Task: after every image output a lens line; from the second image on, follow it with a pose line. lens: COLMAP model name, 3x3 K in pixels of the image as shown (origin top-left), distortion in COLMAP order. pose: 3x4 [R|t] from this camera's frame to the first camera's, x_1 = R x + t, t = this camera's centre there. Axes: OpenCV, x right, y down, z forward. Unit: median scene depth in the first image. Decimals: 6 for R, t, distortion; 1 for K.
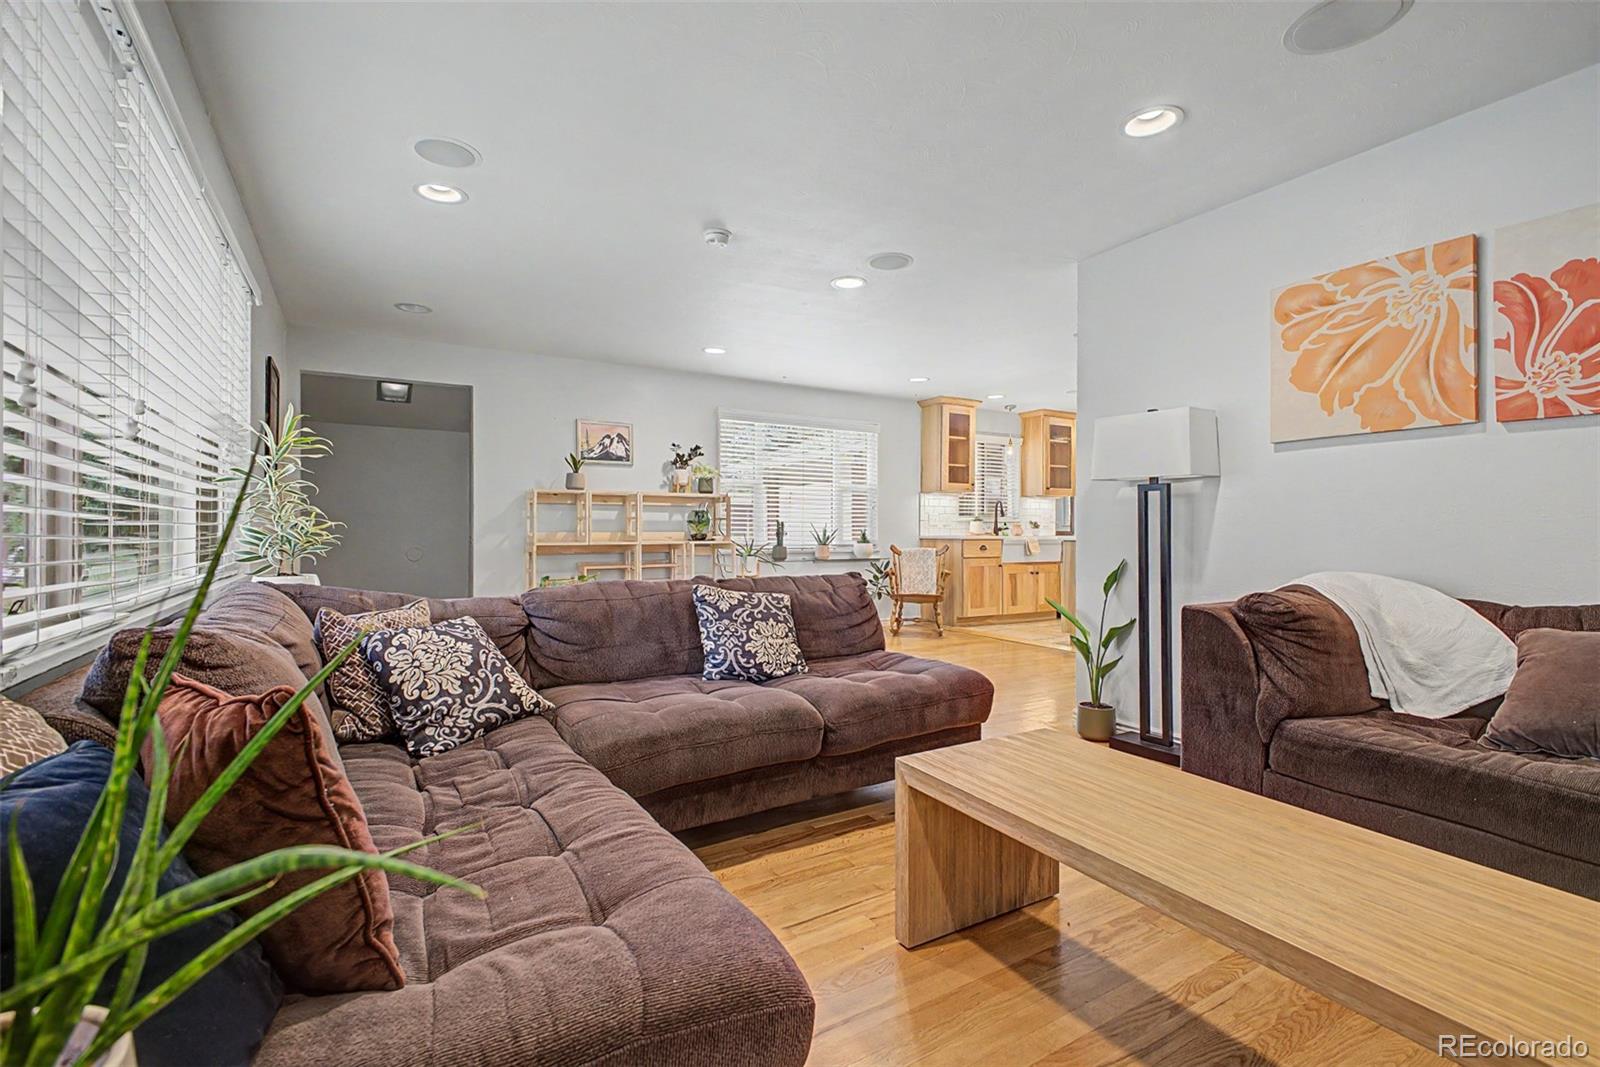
lens RADIAL K [[718.6, 0, 793.0], [0, 718.6, 524.9], [0, 0, 1]] dist [0.011265, -0.003138]
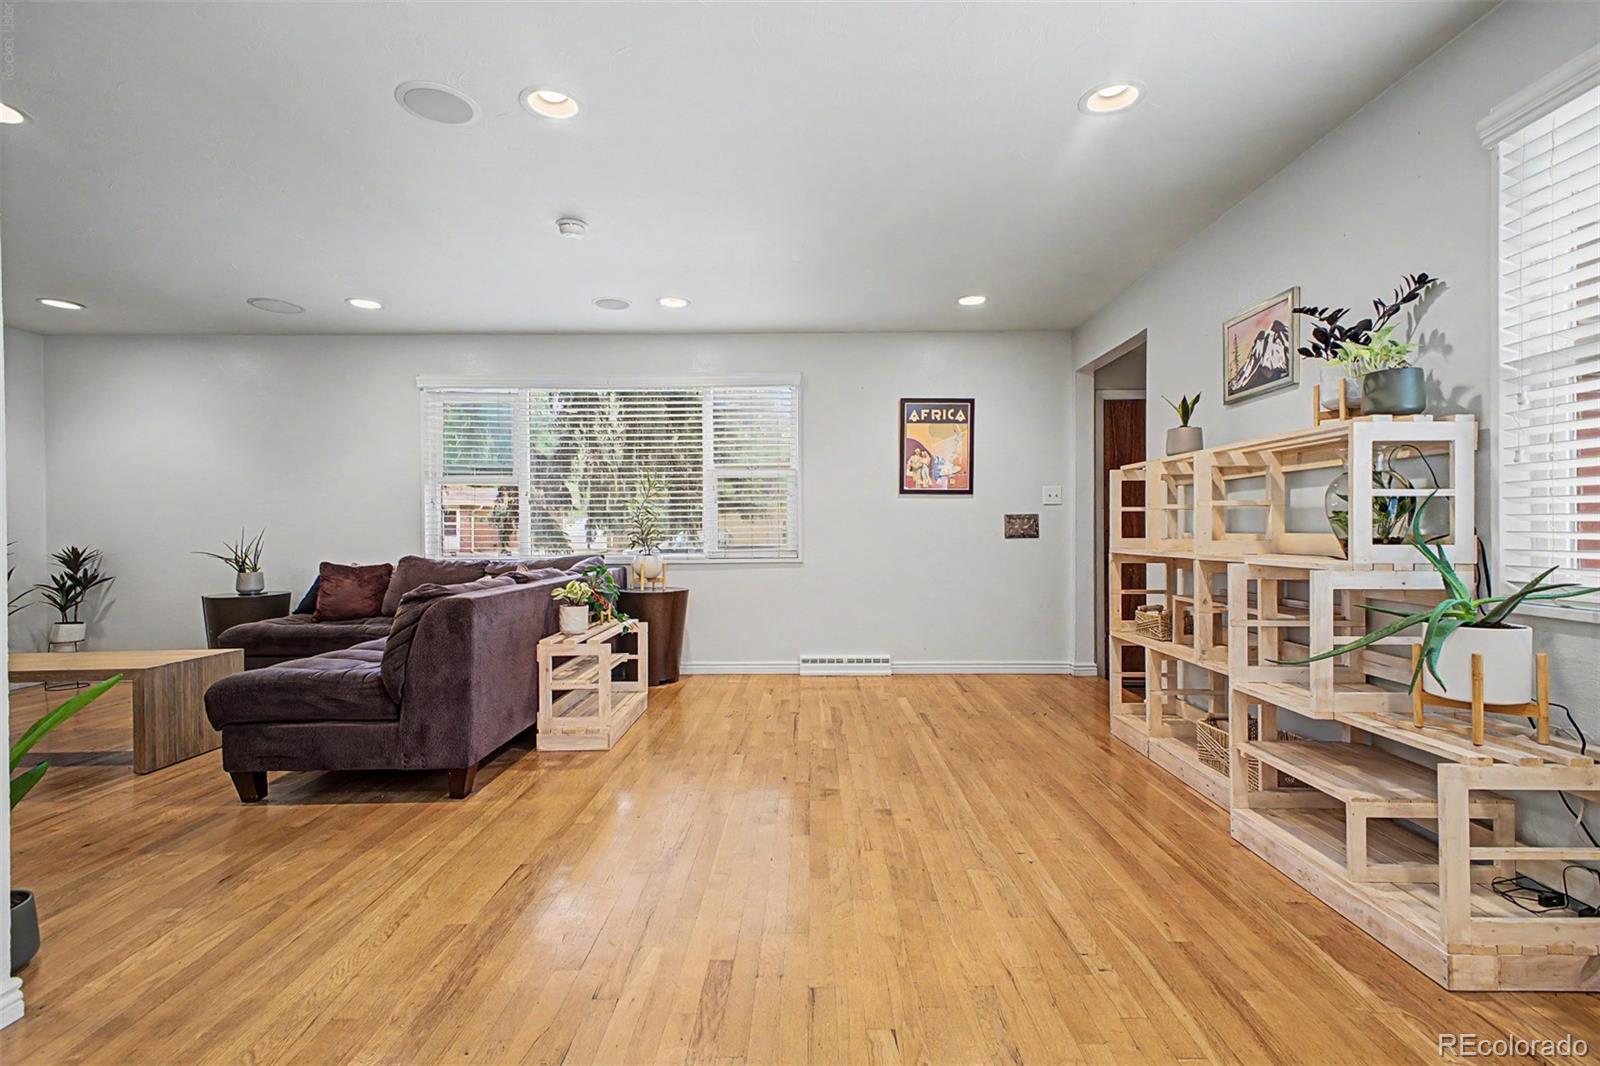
lens RADIAL K [[718.6, 0, 806.8], [0, 718.6, 535.3], [0, 0, 1]] dist [0.011265, -0.003138]
pose [[-0.510669, 0.011081, -0.859706, 0.312154], [0.012658, 0.999905, 0.005369, 0.004856], [0.859684, -0.008141, -0.510761, 0.968542]]
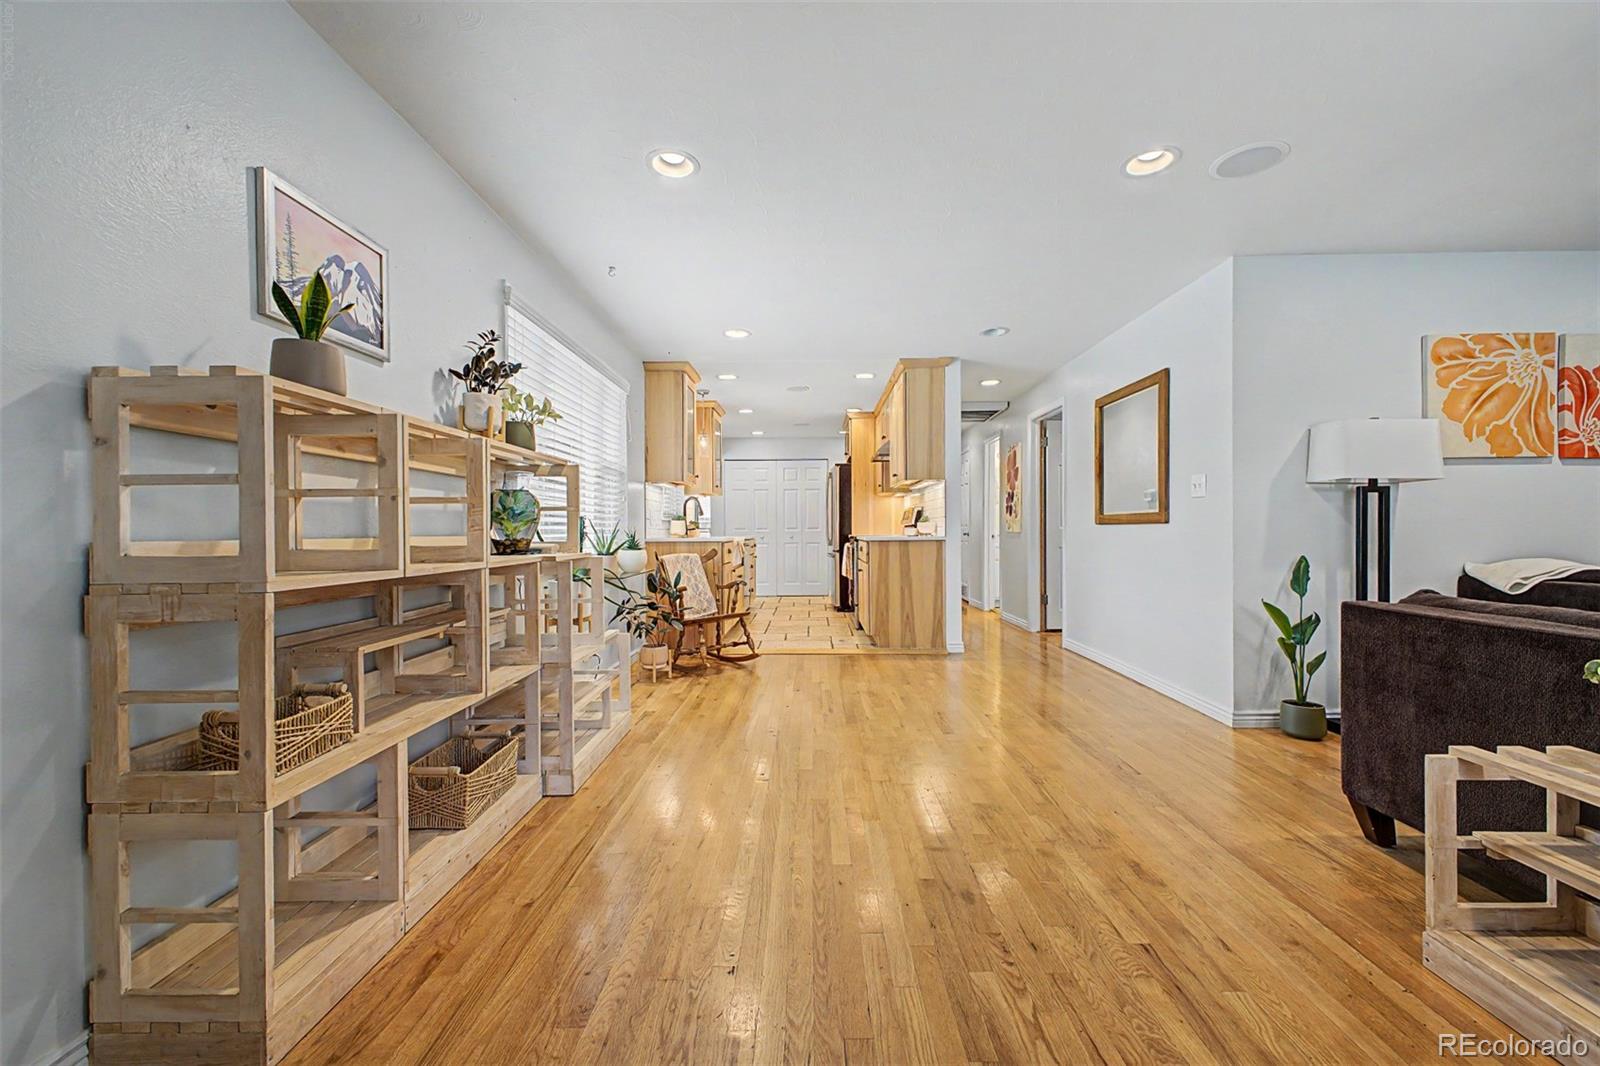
lens RADIAL K [[631.1, 0, 804.6], [0, 631.1, 530.3], [0, 0, 1]] dist [0.015979, -0.004908]
pose [[0.519645, 0.000224, 0.854383, -0.396451], [-0.002556, 0.999996, 0.001292, 0.005850], [-0.854379, -0.002856, 0.519643, 0.637179]]
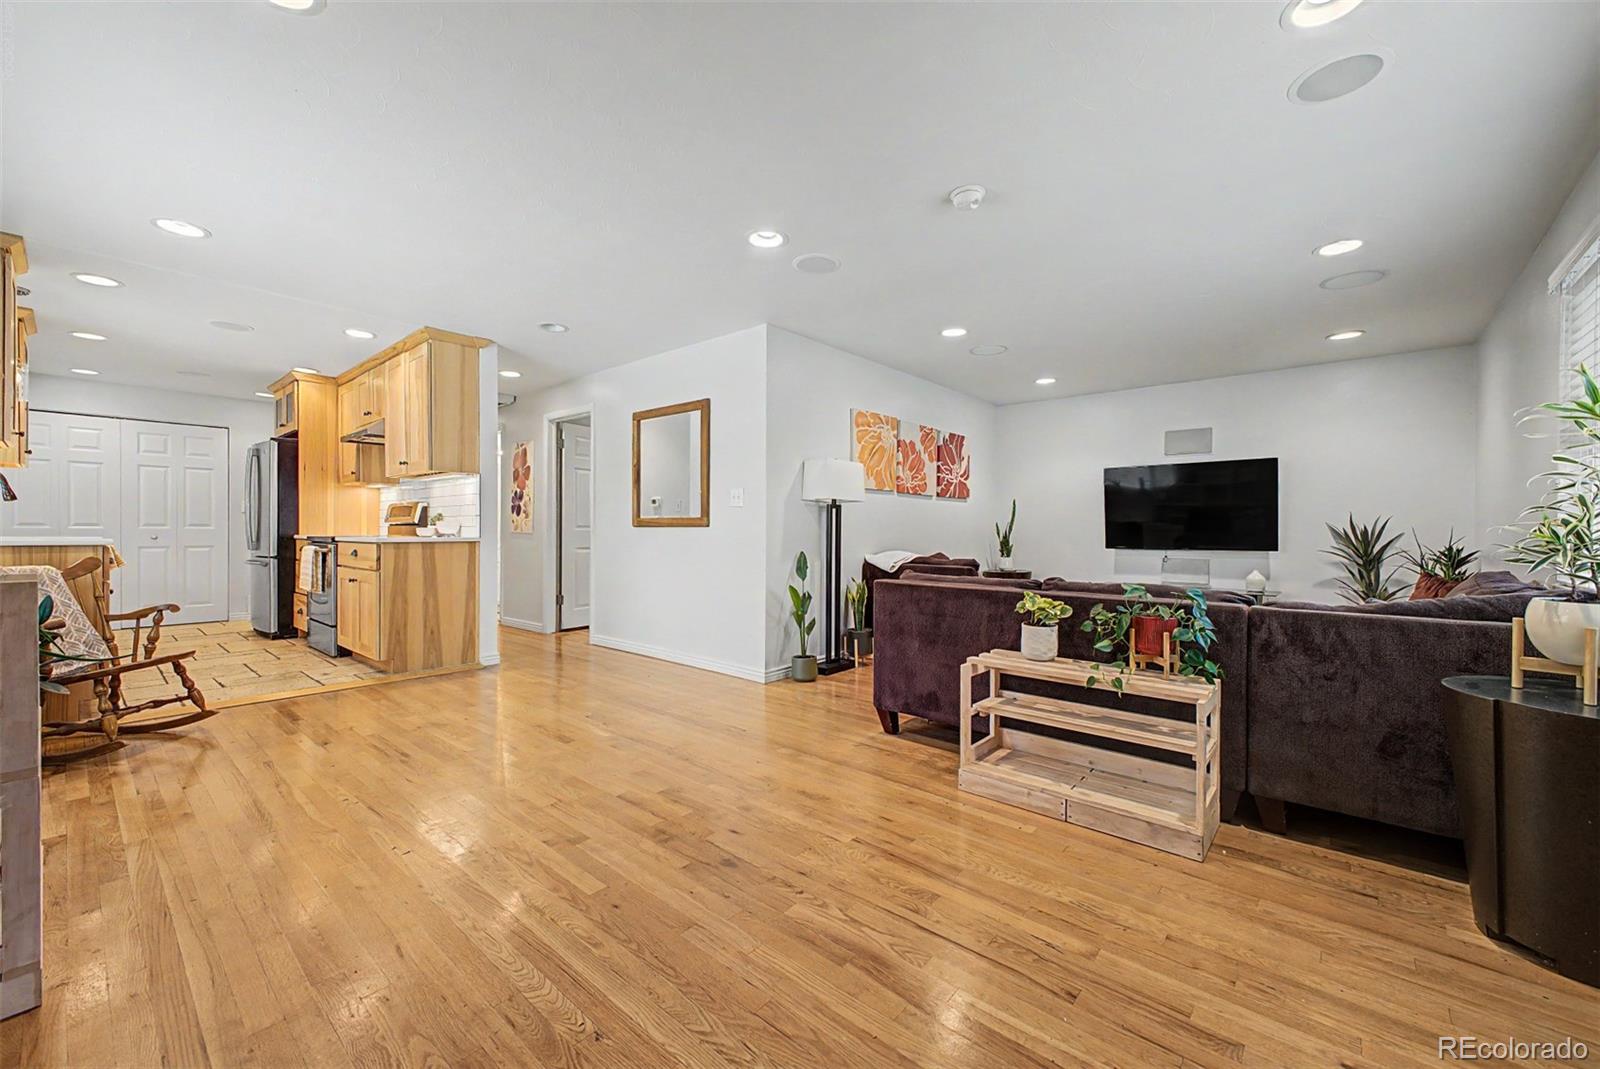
lens RADIAL K [[631.1, 0, 804.5], [0, 631.1, 534.1], [0, 0, 1]] dist [0.015979, -0.004908]
pose [[-0.321350, -0.003571, 0.946954, -0.424329], [-0.012267, 0.999925, -0.000392, 0.006399], [-0.946881, -0.011742, -0.321370, 0.787575]]
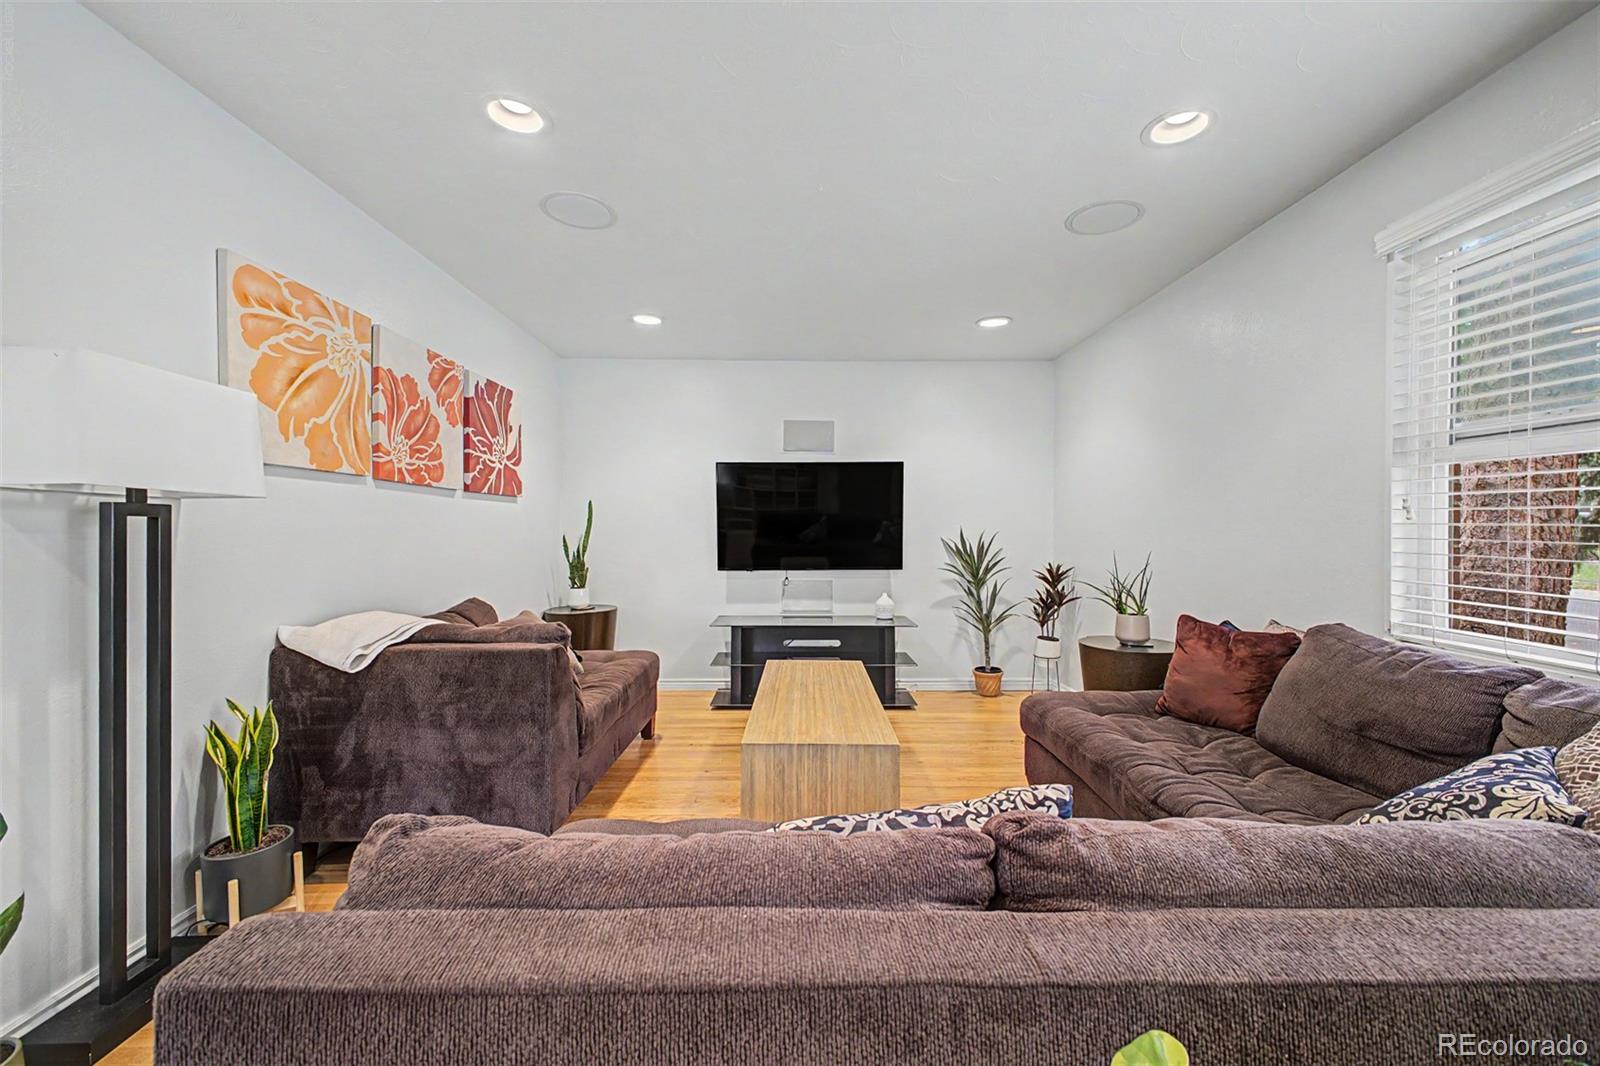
lens RADIAL K [[631.1, 0, 803.4], [0, 631.1, 535.6], [0, 0, 1]] dist [0.015979, -0.004908]
pose [[-0.868002, -0.004537, 0.496539, -0.078316], [-0.005108, 0.999987, 0.000209, -0.018593], [-0.496534, -0.002355, -0.868014, 0.601769]]
